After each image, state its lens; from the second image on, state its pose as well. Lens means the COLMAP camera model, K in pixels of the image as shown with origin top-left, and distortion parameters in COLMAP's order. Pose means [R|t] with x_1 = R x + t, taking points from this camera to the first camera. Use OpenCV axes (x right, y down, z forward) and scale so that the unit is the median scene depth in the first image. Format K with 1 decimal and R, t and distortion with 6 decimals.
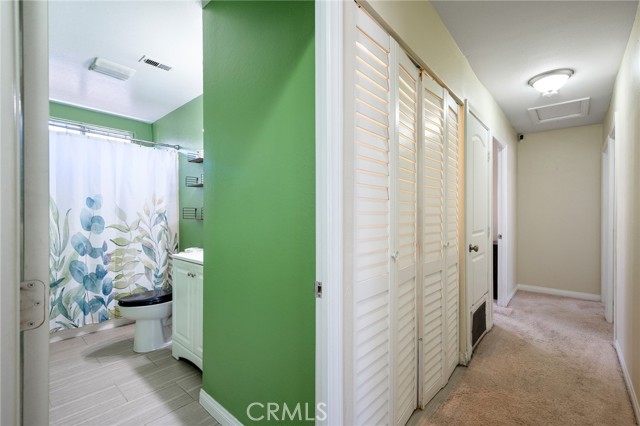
lens RADIAL K [[292.5, 0, 320.2], [0, 292.5, 217.2], [0, 0, 1]] dist [0.001811, -0.000050]
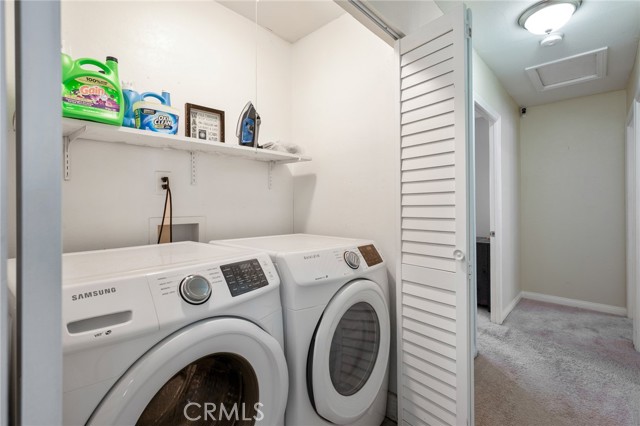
lens RADIAL K [[292.5, 0, 326.1], [0, 292.5, 208.7], [0, 0, 1]] dist [0.001811, -0.000050]
pose [[0.999389, -0.005941, -0.034437, 0.215802], [0.005692, 0.999957, -0.007305, 0.002258], [0.034479, 0.007105, 0.999380, 0.221080]]
